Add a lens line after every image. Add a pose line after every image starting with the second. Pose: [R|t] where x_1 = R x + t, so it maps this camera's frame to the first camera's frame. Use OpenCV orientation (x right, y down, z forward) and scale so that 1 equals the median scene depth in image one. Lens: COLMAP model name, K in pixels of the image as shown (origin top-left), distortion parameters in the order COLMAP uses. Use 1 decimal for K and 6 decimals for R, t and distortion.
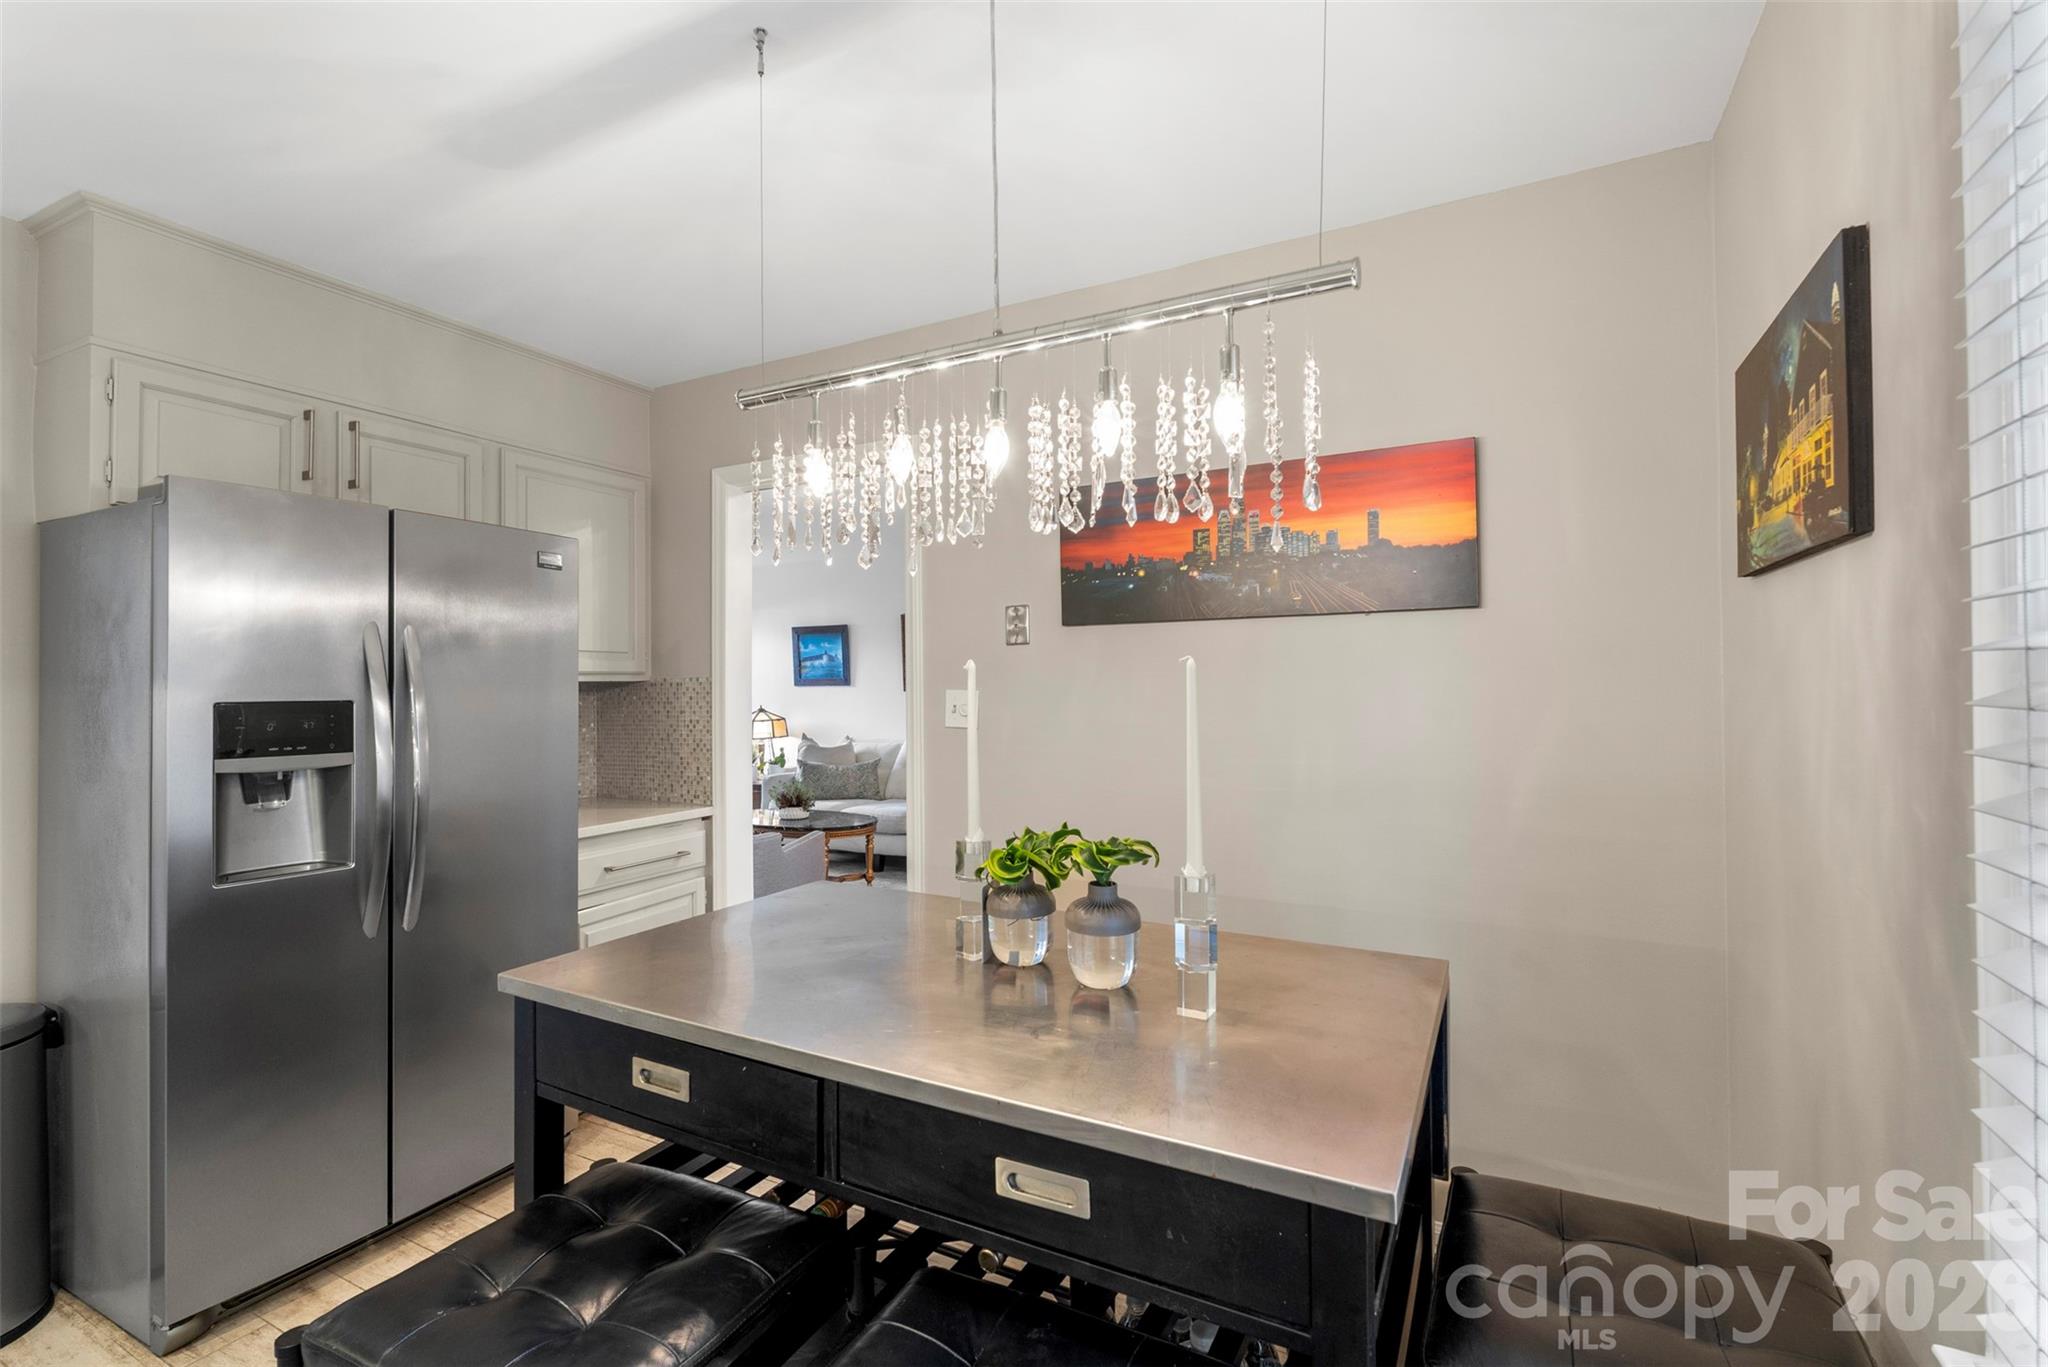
lens RADIAL K [[909.6, 0, 1024.0], [0, 909.6, 683.5], [0, 0, 1]] dist [-0.003188, 0.000336]
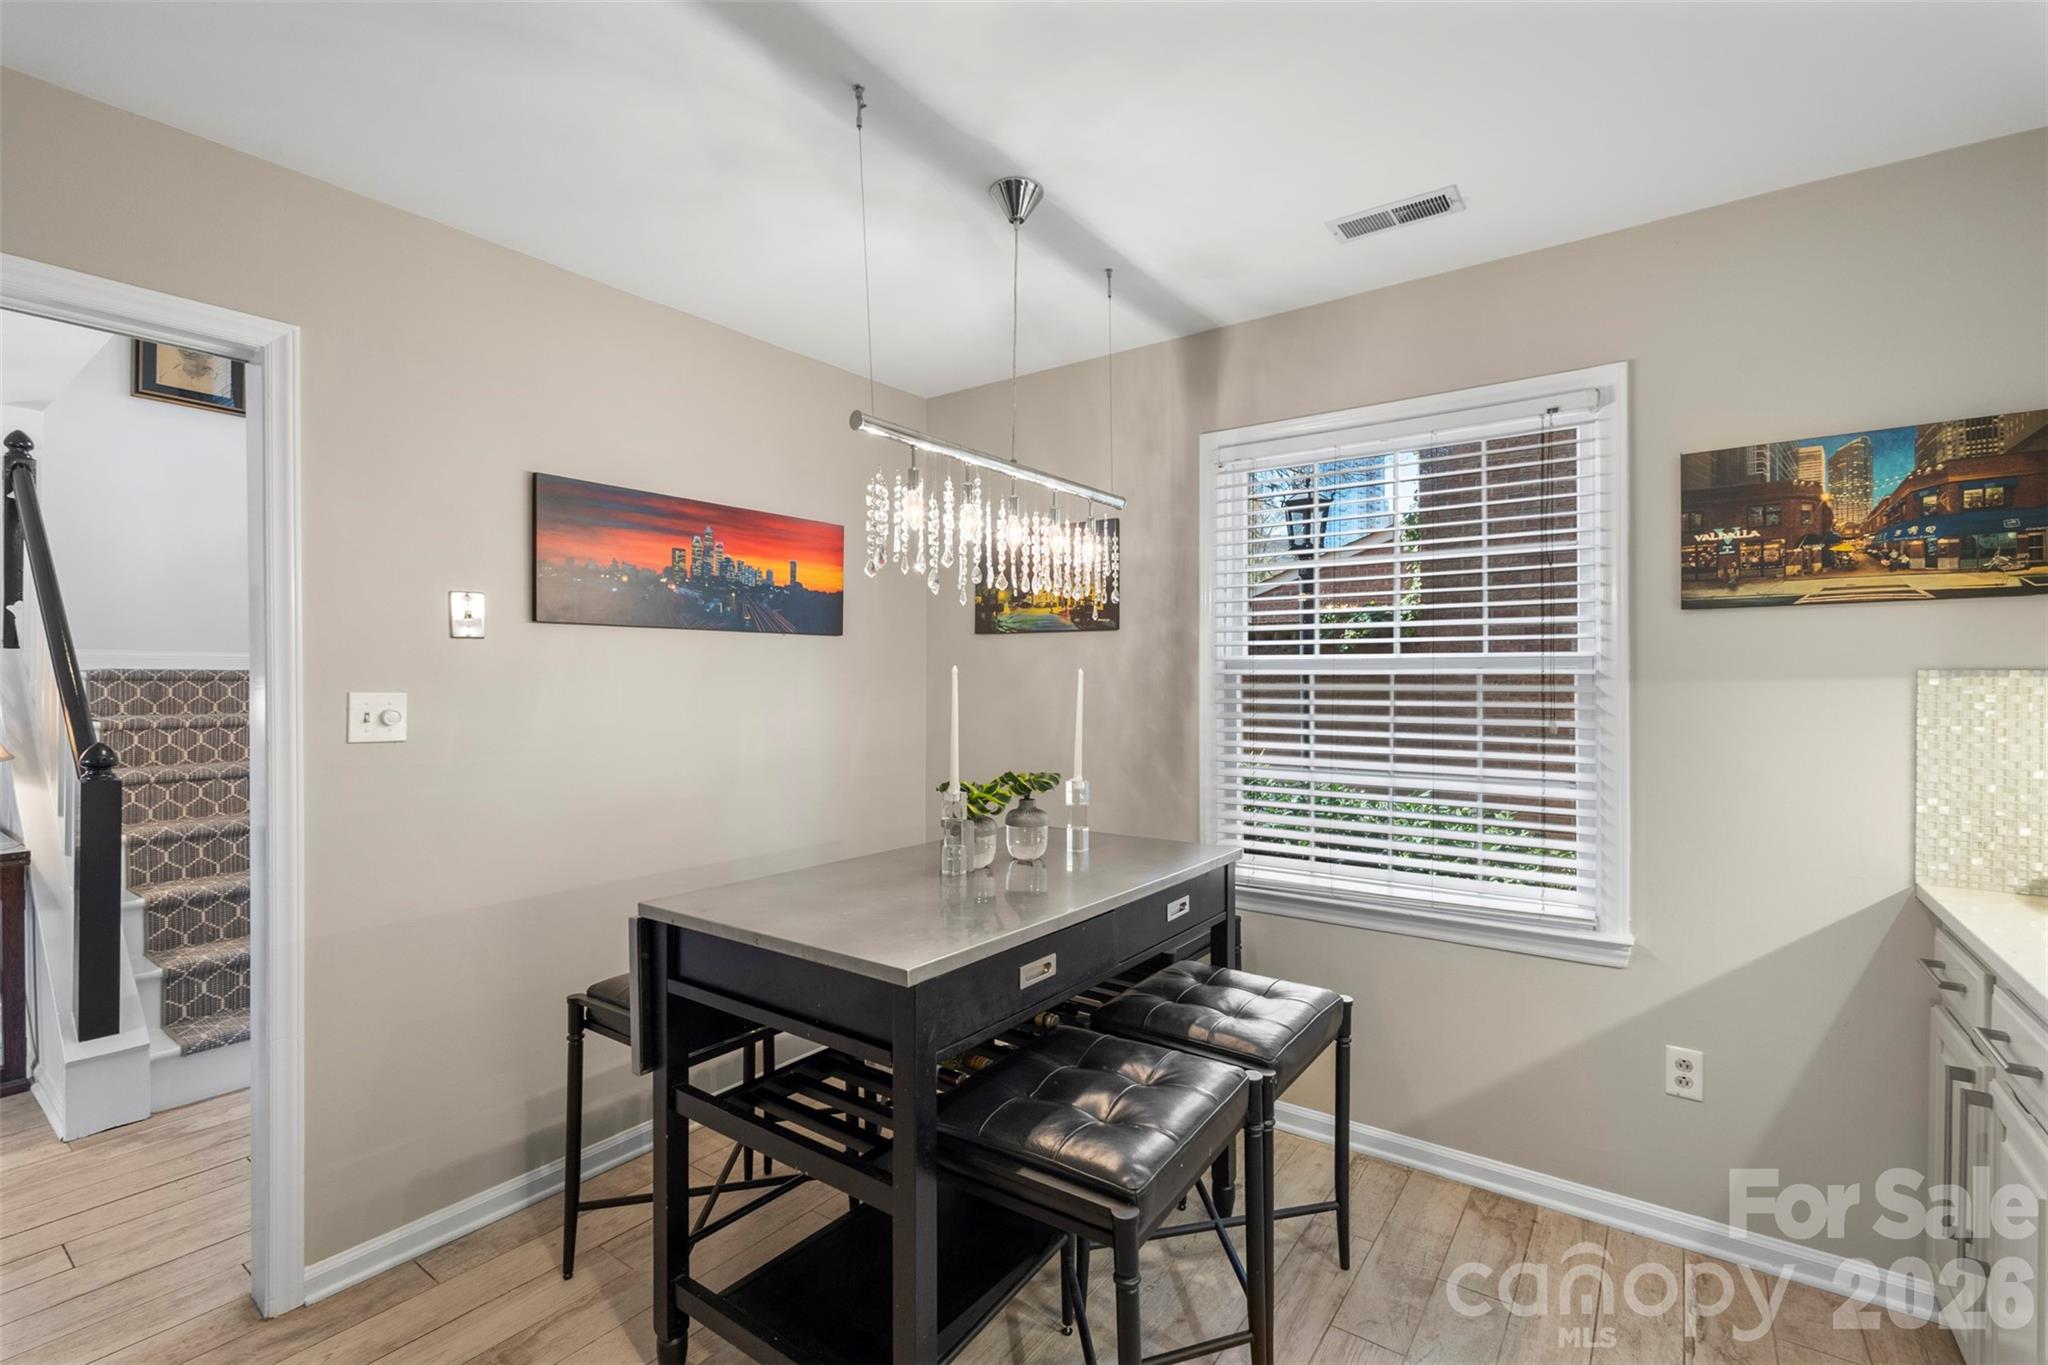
lens RADIAL K [[909.6, 0, 1024.0], [0, 909.6, 682.5], [0, 0, 1]] dist [-0.003188, 0.000336]
pose [[0.134355, 0.003439, 0.990927, -0.944989], [0.000929, 0.999993, -0.003596, 0.001765], [-0.990933, 0.001404, 0.134351, 0.461198]]
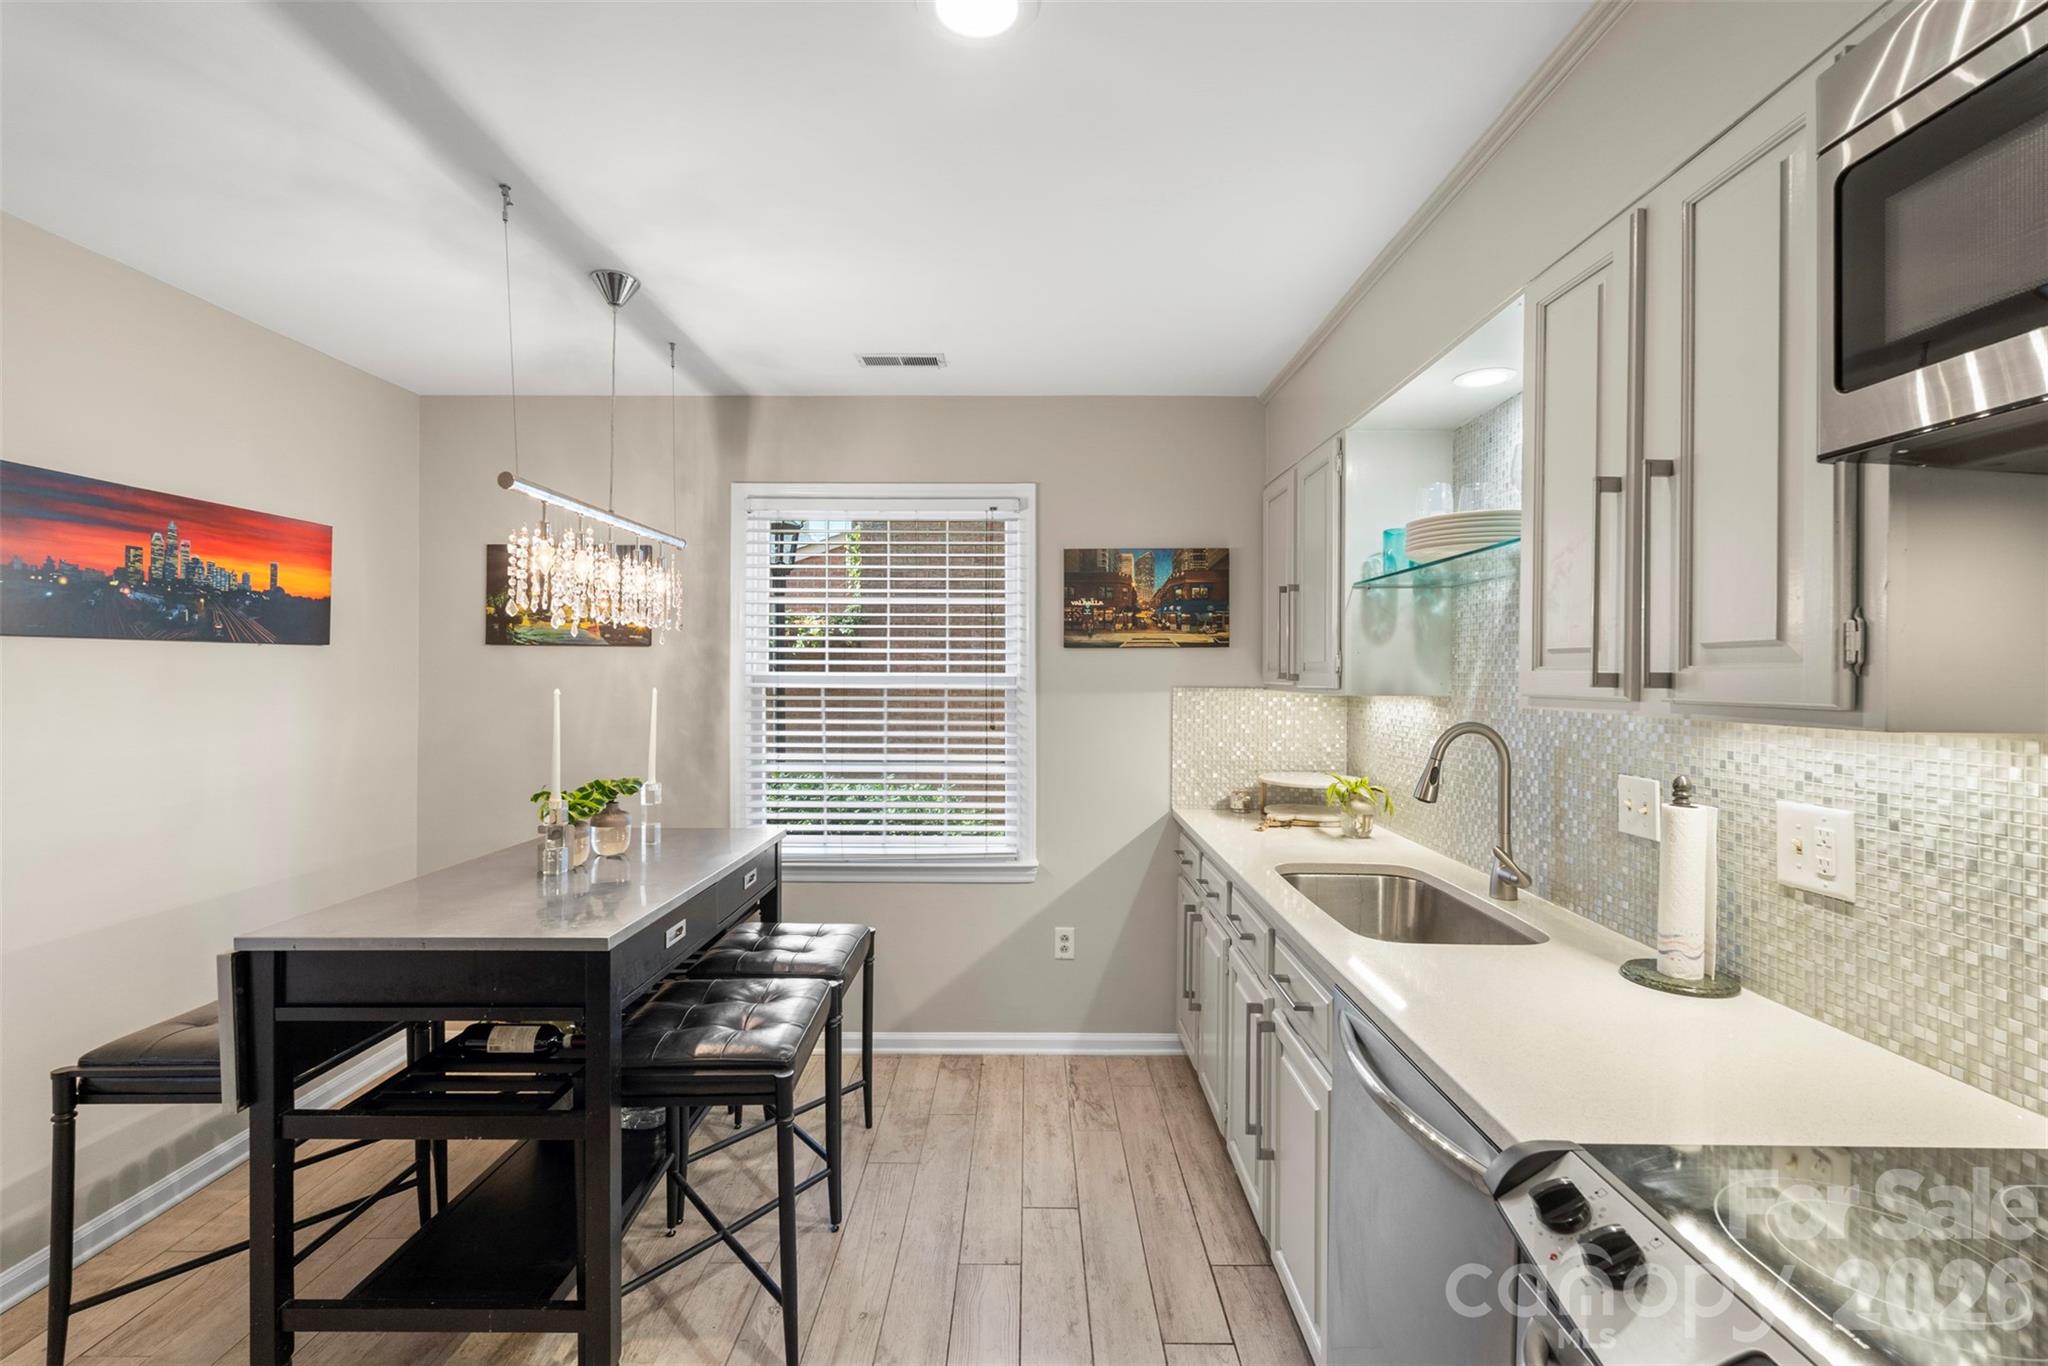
lens RADIAL K [[909.6, 0, 1024.0], [0, 909.6, 683.0], [0, 0, 1]] dist [-0.003188, 0.000336]
pose [[-0.466575, -0.005341, 0.884466, -1.206790], [0.001529, 0.999975, 0.006845, -0.031326], [-0.884481, 0.004546, -0.466555, 0.666658]]
